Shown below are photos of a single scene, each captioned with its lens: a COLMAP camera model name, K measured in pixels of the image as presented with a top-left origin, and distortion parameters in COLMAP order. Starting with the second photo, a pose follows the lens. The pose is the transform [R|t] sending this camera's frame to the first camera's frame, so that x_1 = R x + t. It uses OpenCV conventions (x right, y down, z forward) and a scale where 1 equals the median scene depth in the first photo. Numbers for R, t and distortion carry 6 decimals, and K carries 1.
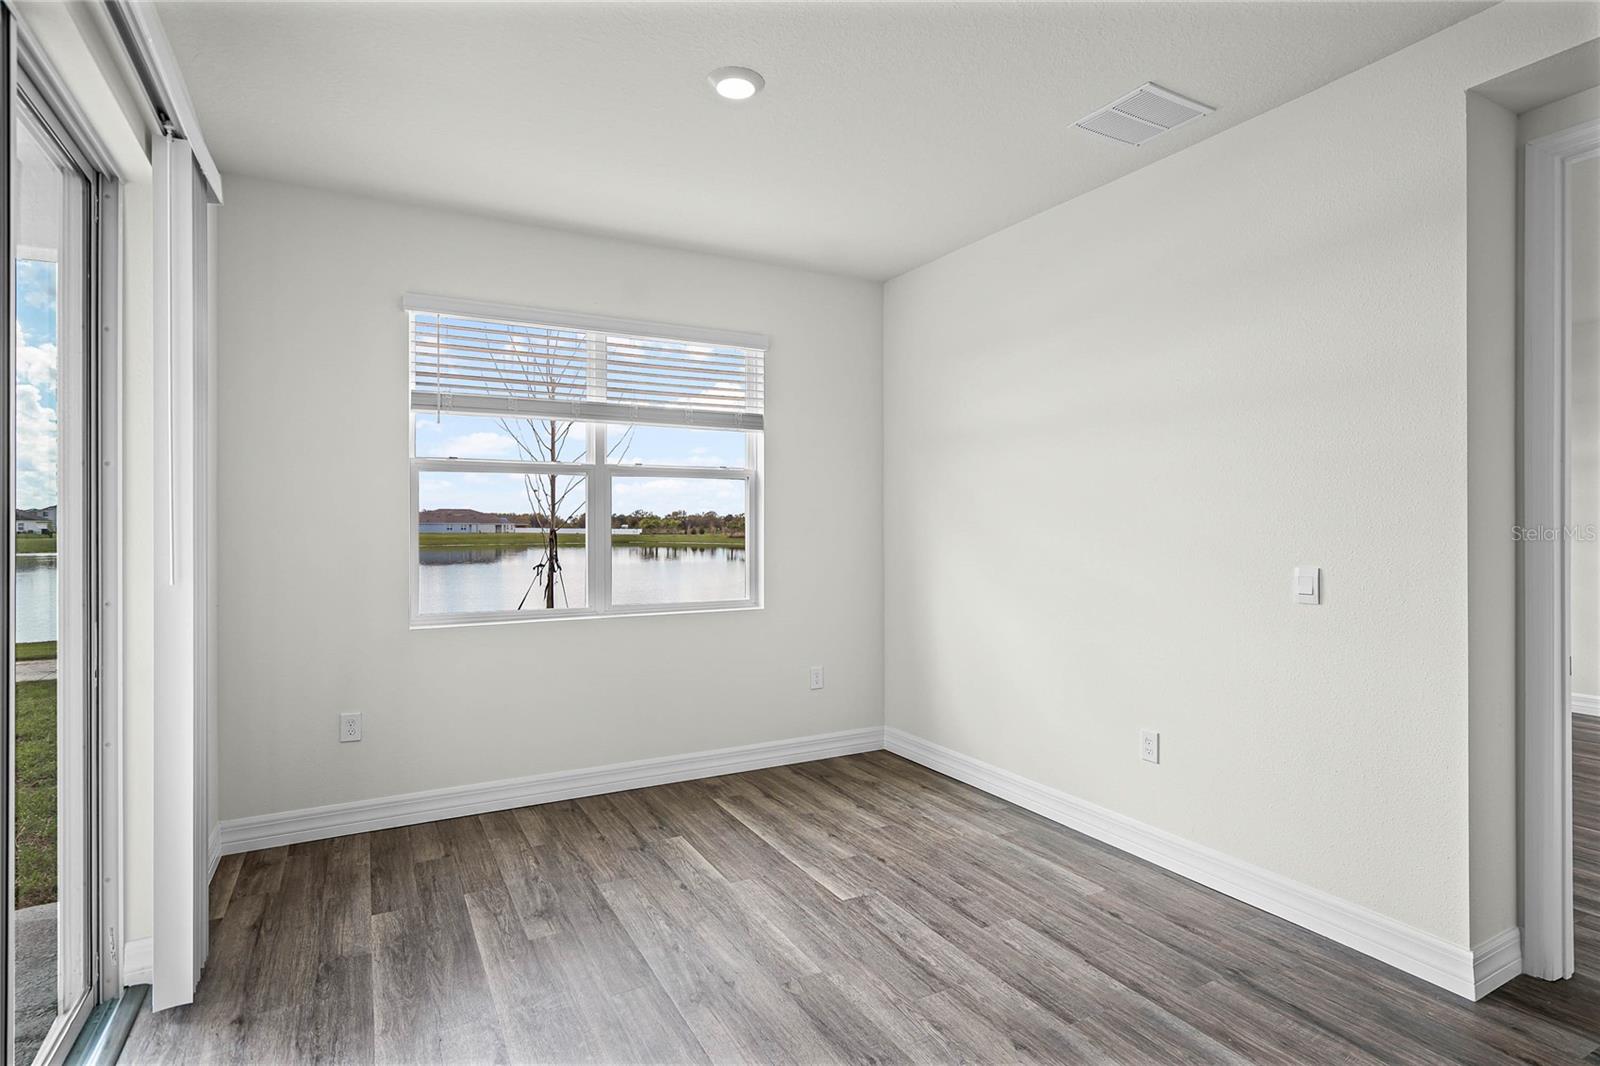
lens RADIAL K [[825.6, 0, 824.6], [0, 825.6, 543.2], [0, 0, 1]] dist [-0.001383, 0.004342]
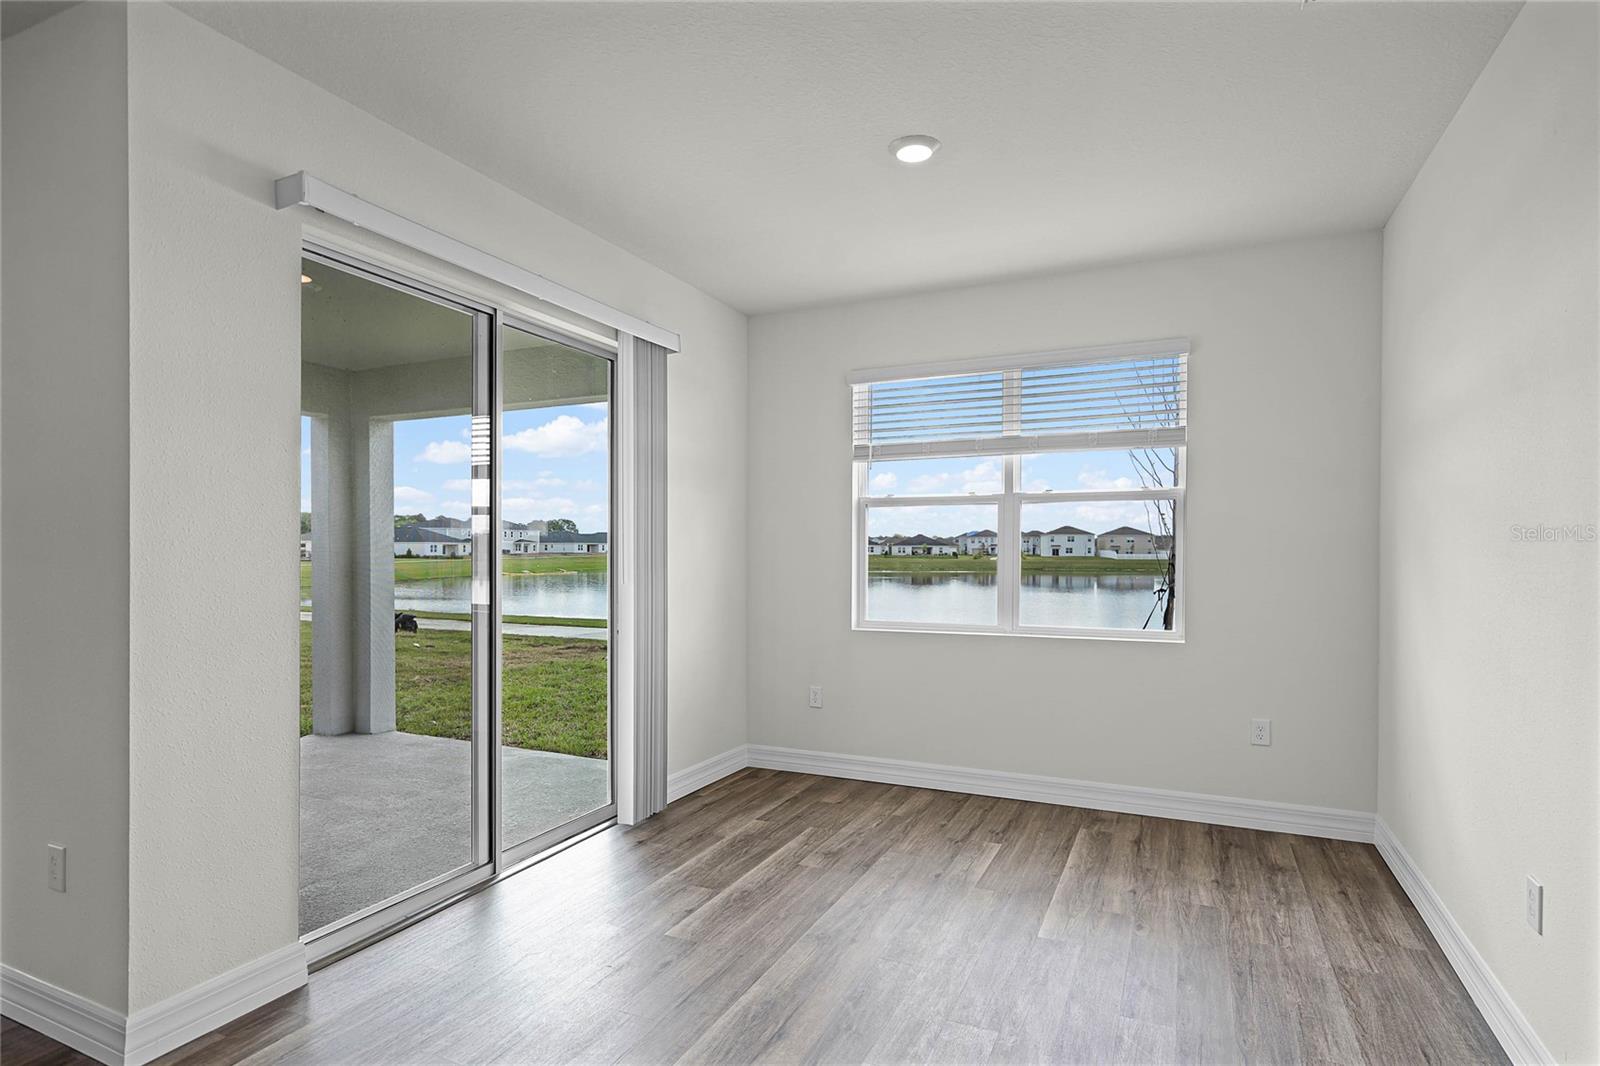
lens RADIAL K [[825.6, 0, 792.5], [0, 825.6, 564.1], [0, 0, 1]] dist [-0.001383, 0.004342]
pose [[0.582210, 0.011775, -0.812953, 0.473164], [-0.020086, 0.999798, 0.000096, 0.003717], [0.812790, 0.016273, 0.582330, 0.151757]]
